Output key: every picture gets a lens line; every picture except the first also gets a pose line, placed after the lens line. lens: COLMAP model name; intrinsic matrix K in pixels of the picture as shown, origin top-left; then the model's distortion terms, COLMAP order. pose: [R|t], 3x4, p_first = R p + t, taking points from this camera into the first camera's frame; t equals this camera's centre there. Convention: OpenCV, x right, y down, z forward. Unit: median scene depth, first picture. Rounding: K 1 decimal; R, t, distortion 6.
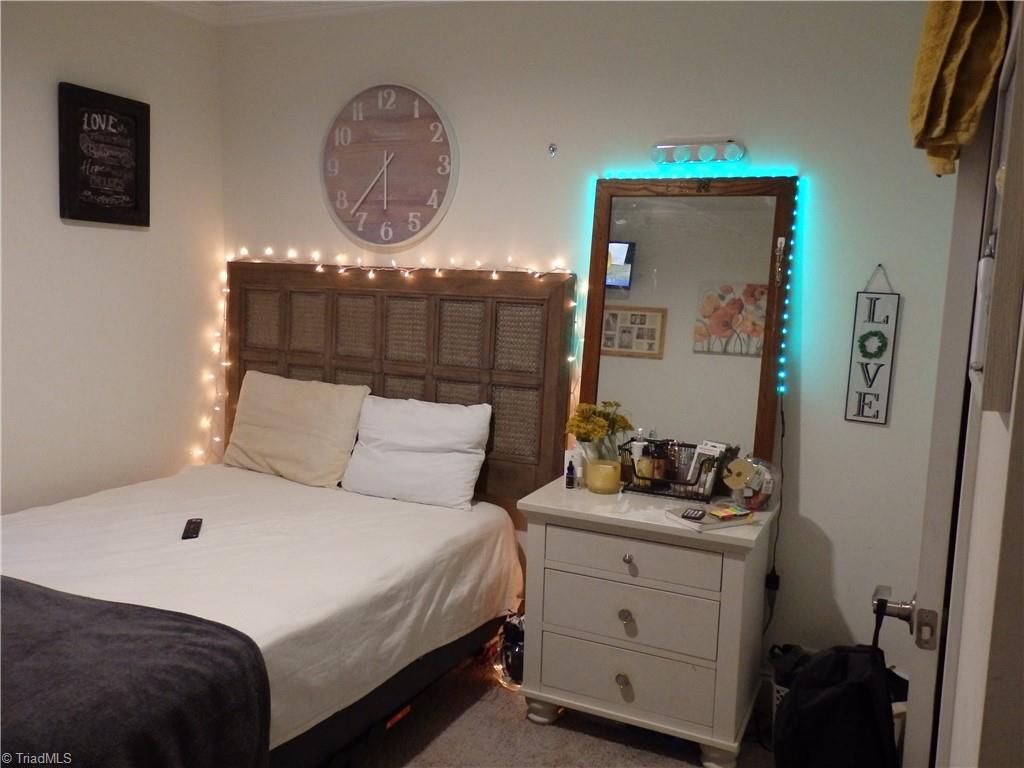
lens RADIAL K [[868.9, 0, 513.2], [0, 868.9, 382.3], [0, 0, 1]] dist [0.029109, 0.042154]
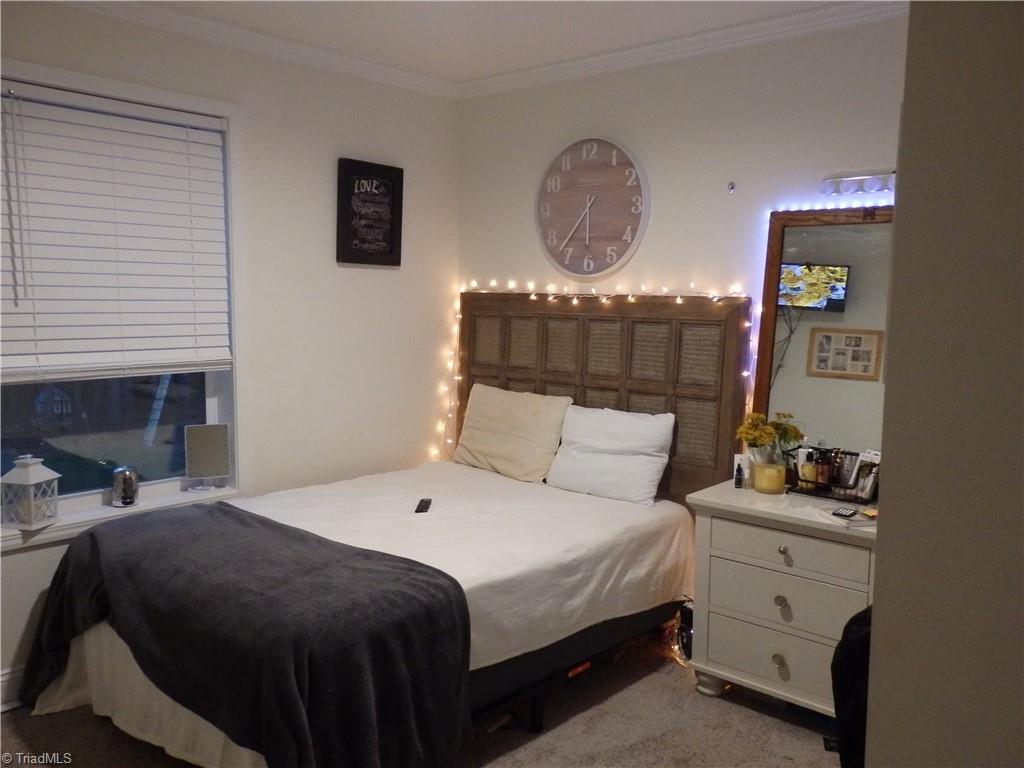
lens RADIAL K [[868.9, 0, 513.6], [0, 868.9, 384.9], [0, 0, 1]] dist [0.029109, 0.042154]
pose [[0.961542, 0.010868, -0.274442, 0.089336], [-0.018553, 0.999505, -0.025424, 0.021814], [0.274030, 0.029538, 0.961267, -0.154613]]
